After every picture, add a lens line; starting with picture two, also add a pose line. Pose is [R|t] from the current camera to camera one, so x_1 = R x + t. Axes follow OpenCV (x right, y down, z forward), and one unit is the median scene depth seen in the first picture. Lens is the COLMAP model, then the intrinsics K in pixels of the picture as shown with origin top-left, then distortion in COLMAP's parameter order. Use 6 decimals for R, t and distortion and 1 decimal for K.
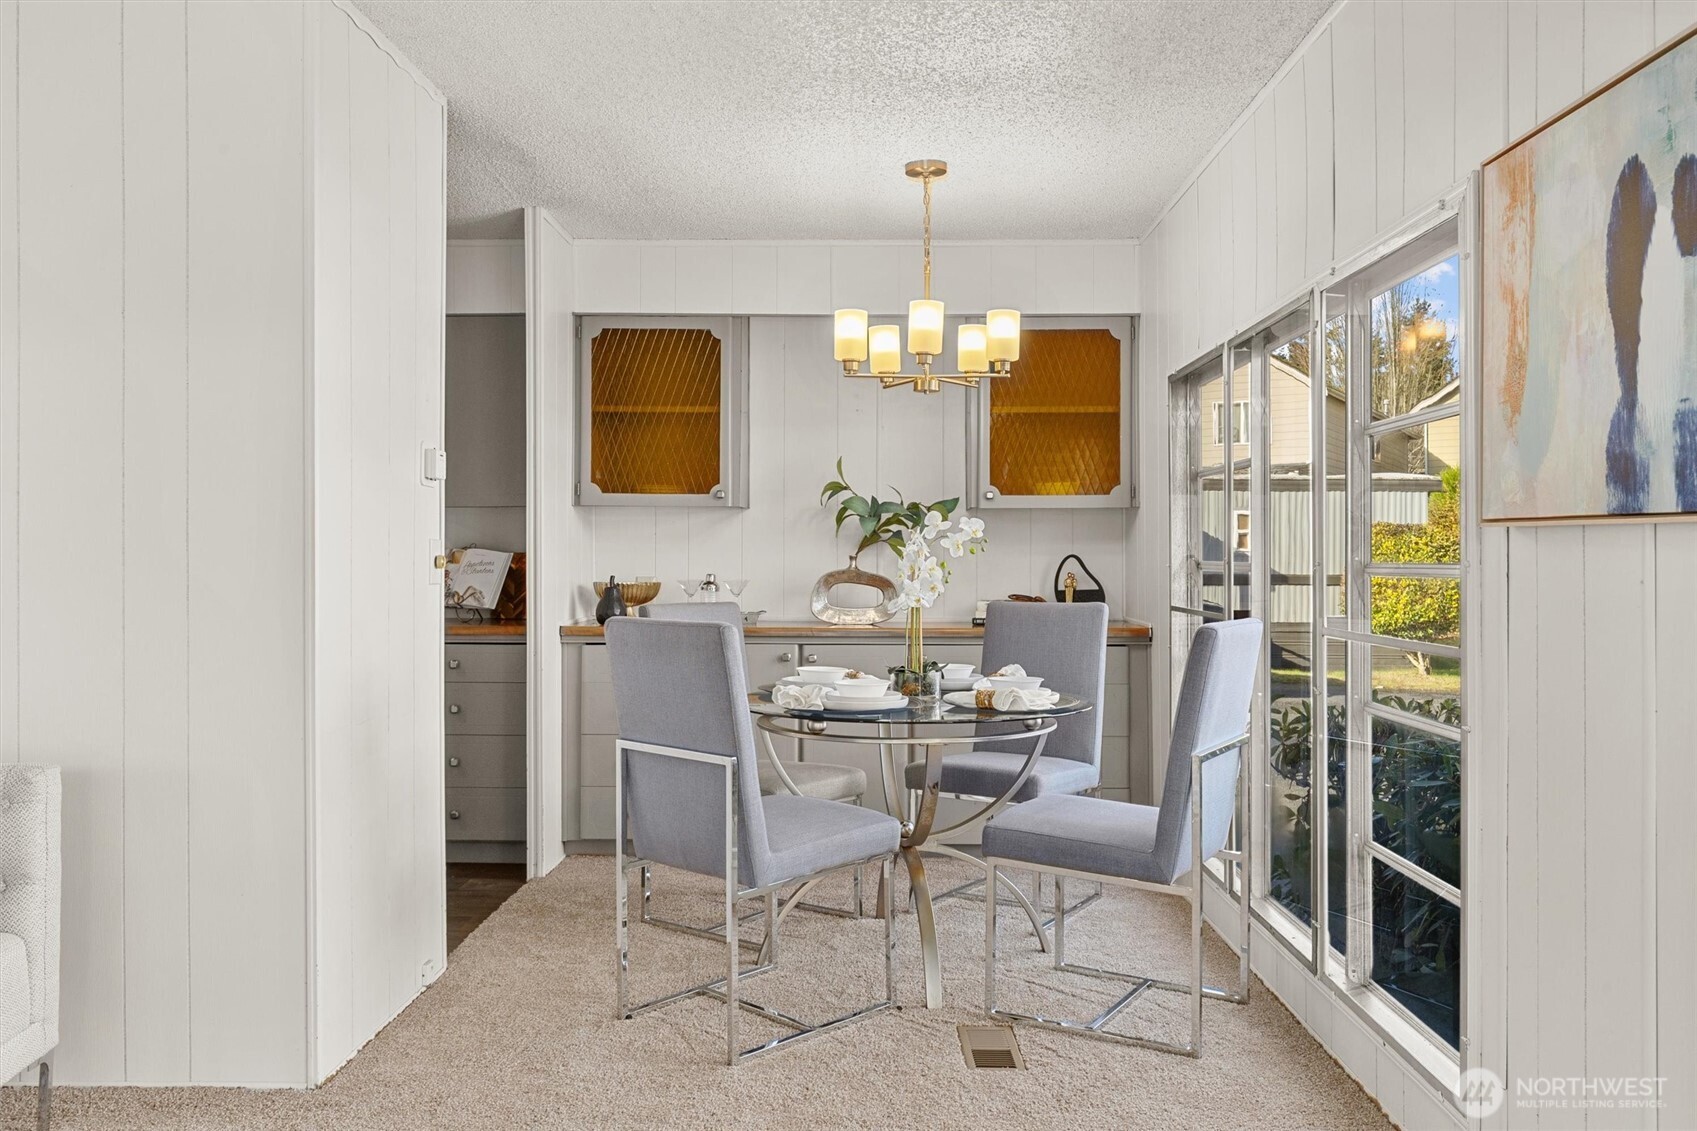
lens RADIAL K [[1283.2, 0, 856.9], [0, 1283.2, 547.1], [0, 0, 1]] dist [0.000217, -0.001293]
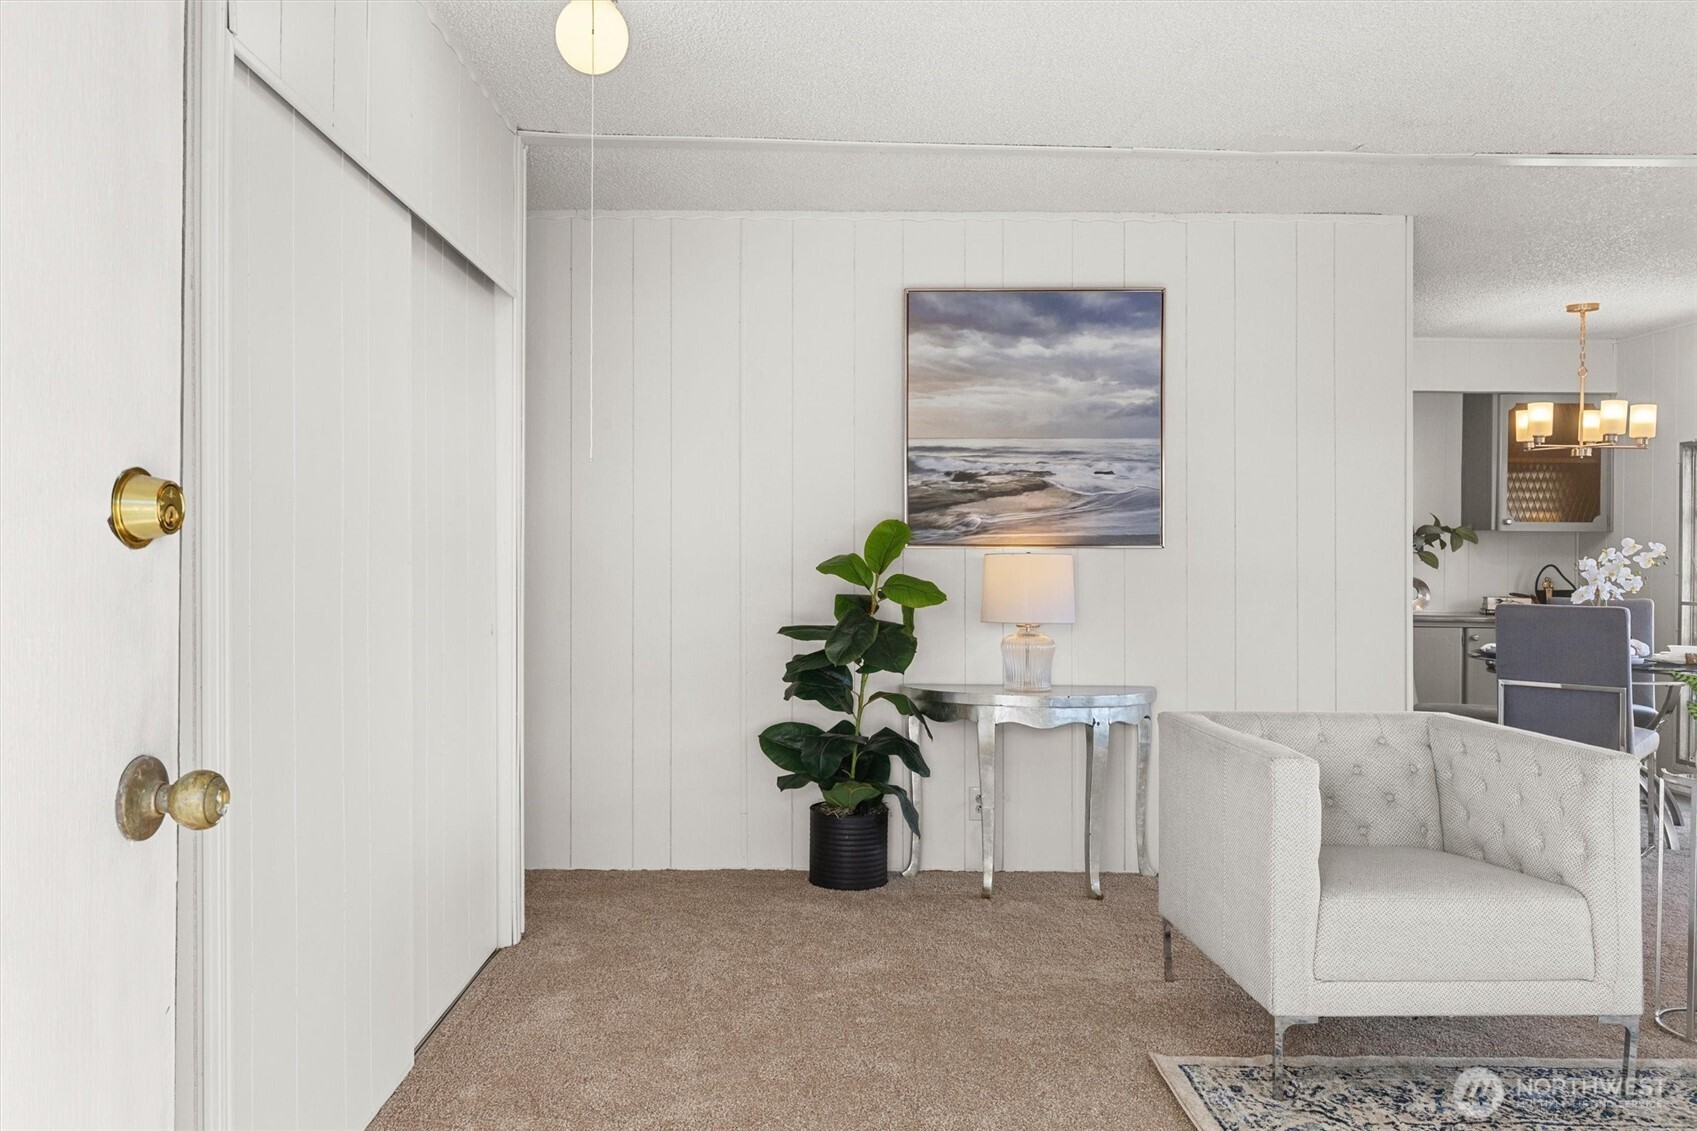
lens RADIAL K [[1236.1, 0, 809.3], [0, 1236.1, 565.3], [0, 0, 1]] dist [0.000251, -0.001192]
pose [[0.999879, 0.010276, 0.011687, -0.742110], [-0.010454, 0.999828, 0.015292, -0.005809], [-0.011528, -0.015412, 0.999815, -0.378828]]
